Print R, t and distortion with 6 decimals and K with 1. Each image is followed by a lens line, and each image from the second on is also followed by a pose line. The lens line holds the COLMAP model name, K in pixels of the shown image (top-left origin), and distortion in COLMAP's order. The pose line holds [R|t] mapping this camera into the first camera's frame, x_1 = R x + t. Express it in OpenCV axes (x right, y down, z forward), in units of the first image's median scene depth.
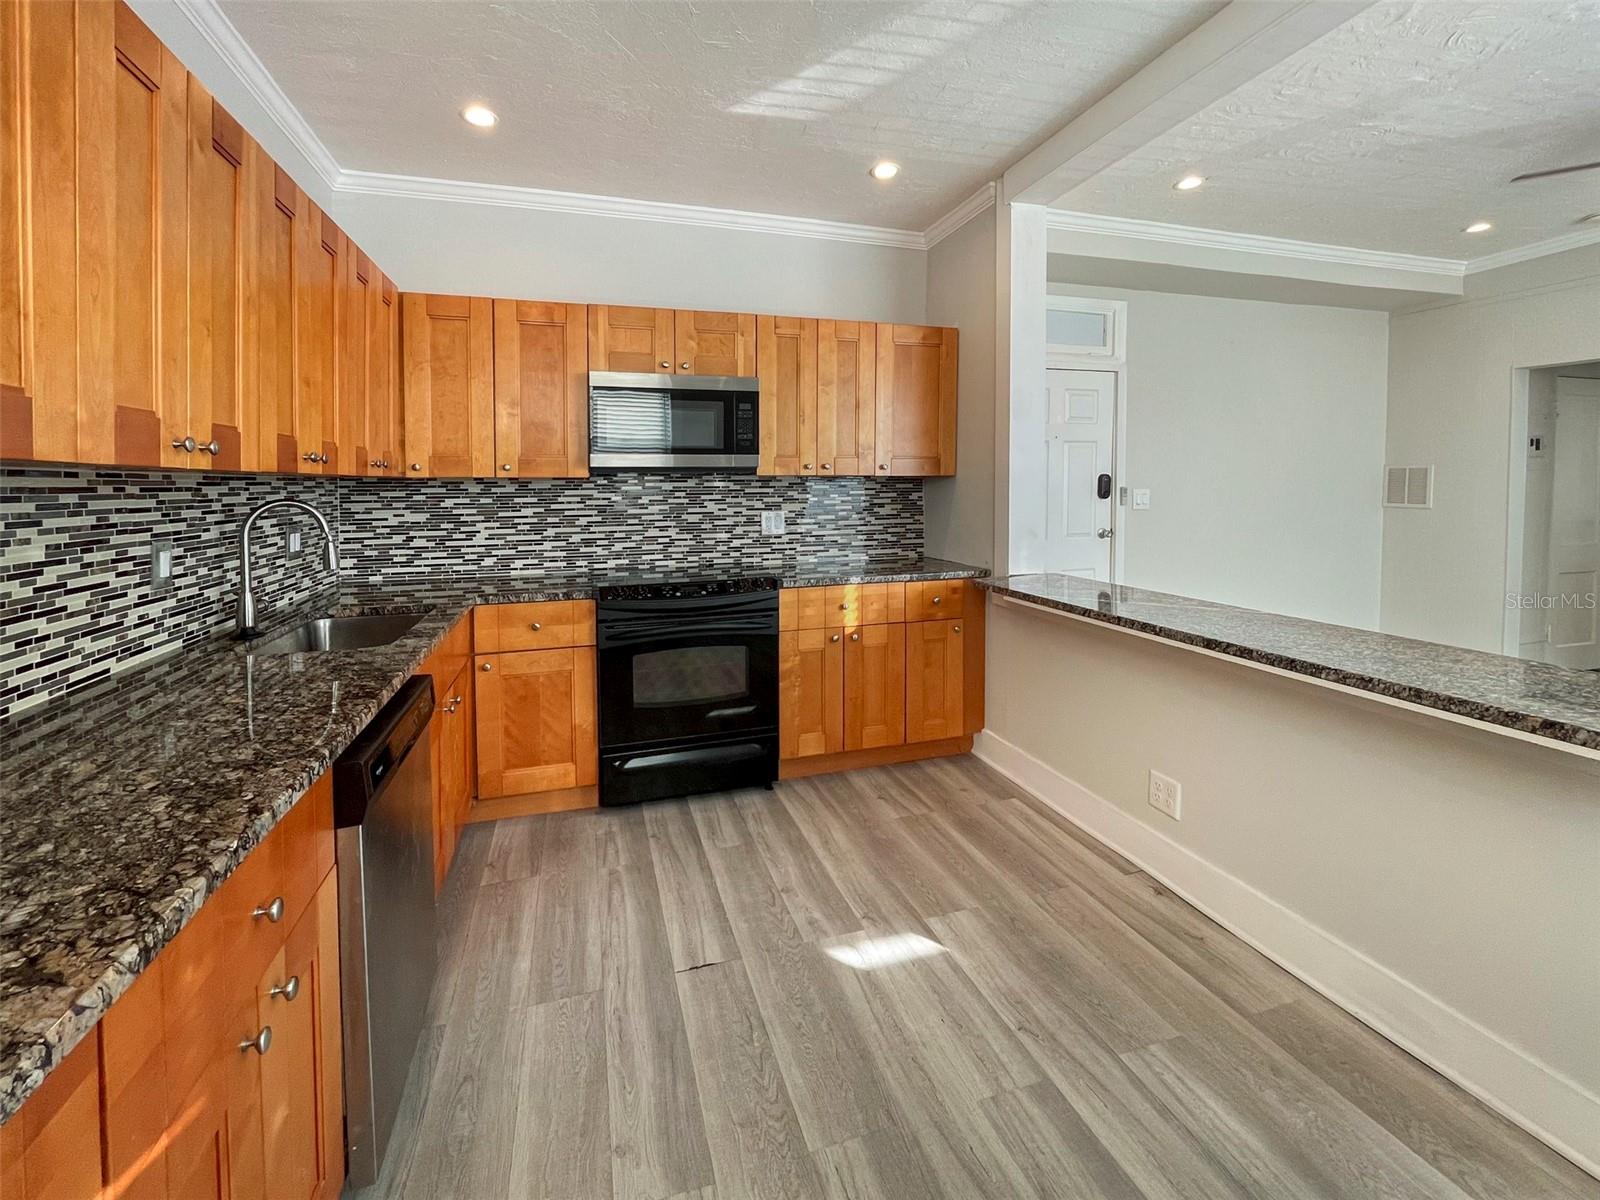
lens RADIAL K [[689.8, 0, 786.4], [0, 689.8, 506.1], [0, 0, 1]] dist [-0.001243, 0.000524]
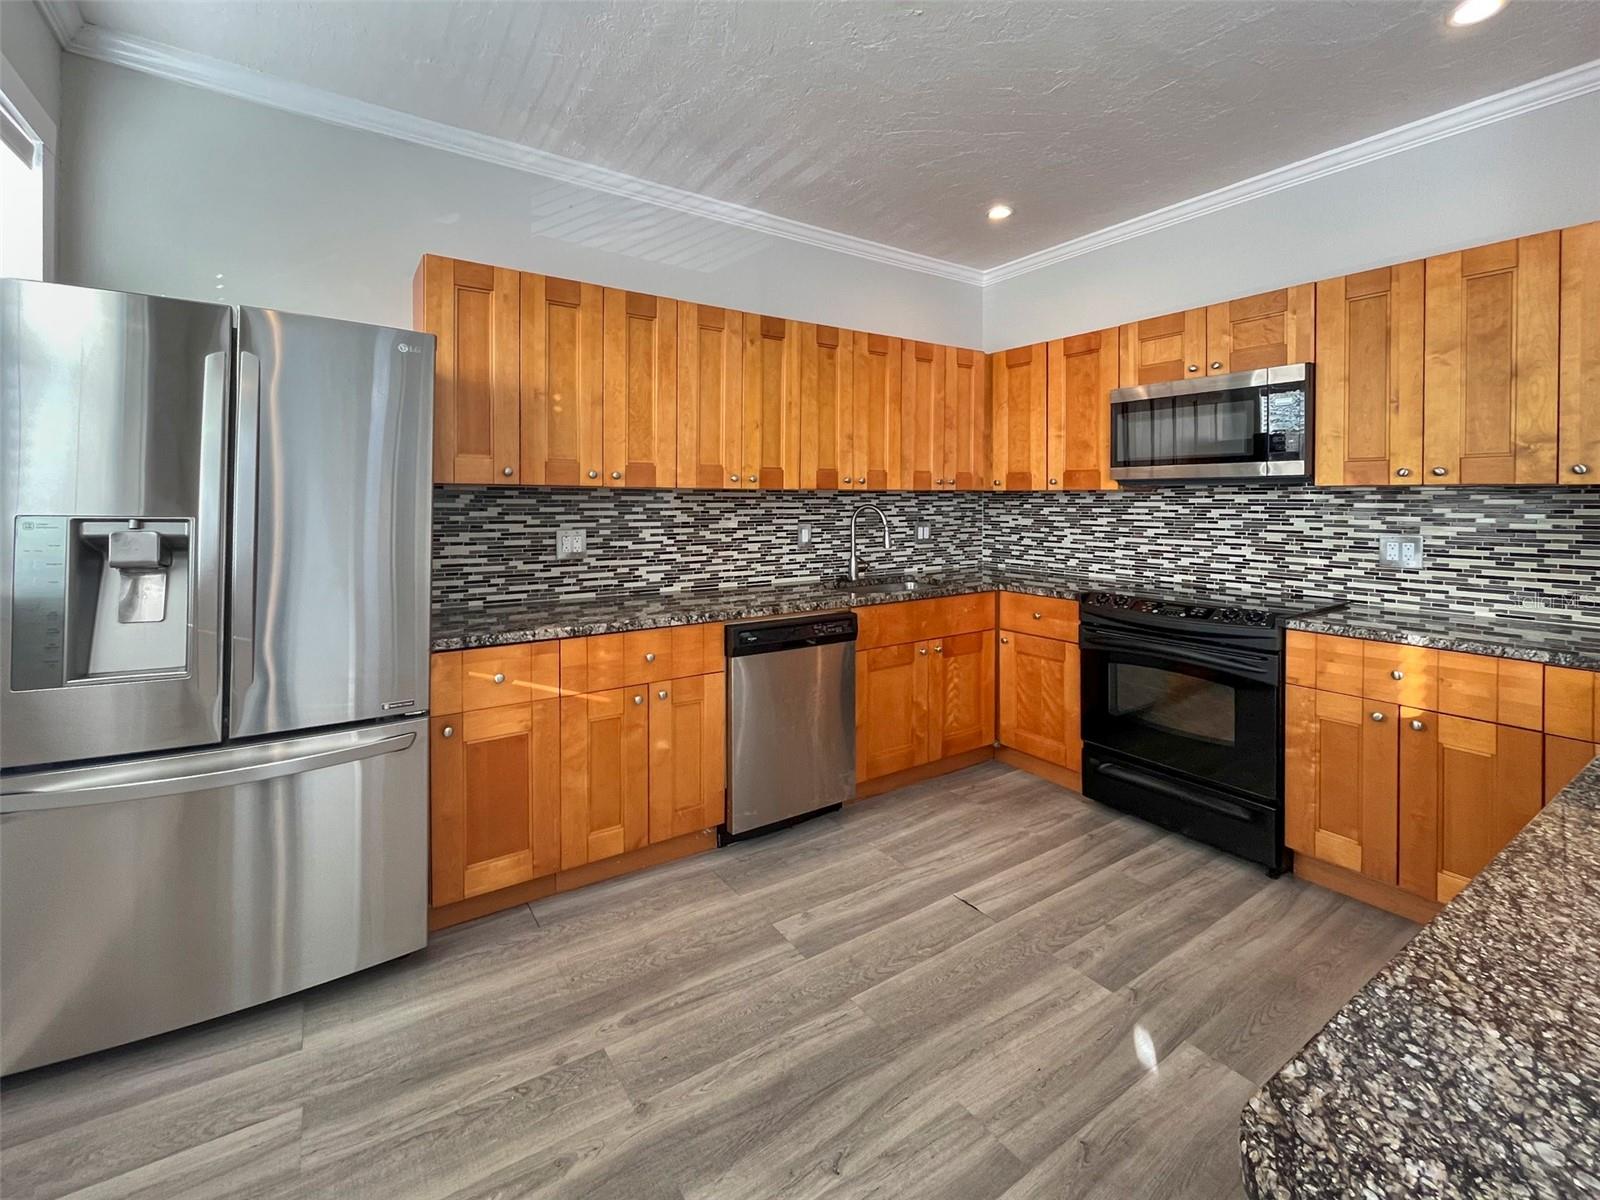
lens RADIAL K [[689.8, 0, 786.4], [0, 689.8, 506.1], [0, 0, 1]] dist [-0.001243, 0.000524]
pose [[0.288459, 0.018571, -0.957312, 0.568228], [-0.032089, 0.999438, 0.009719, -0.010603], [0.956954, 0.027916, 0.288892, 0.212670]]
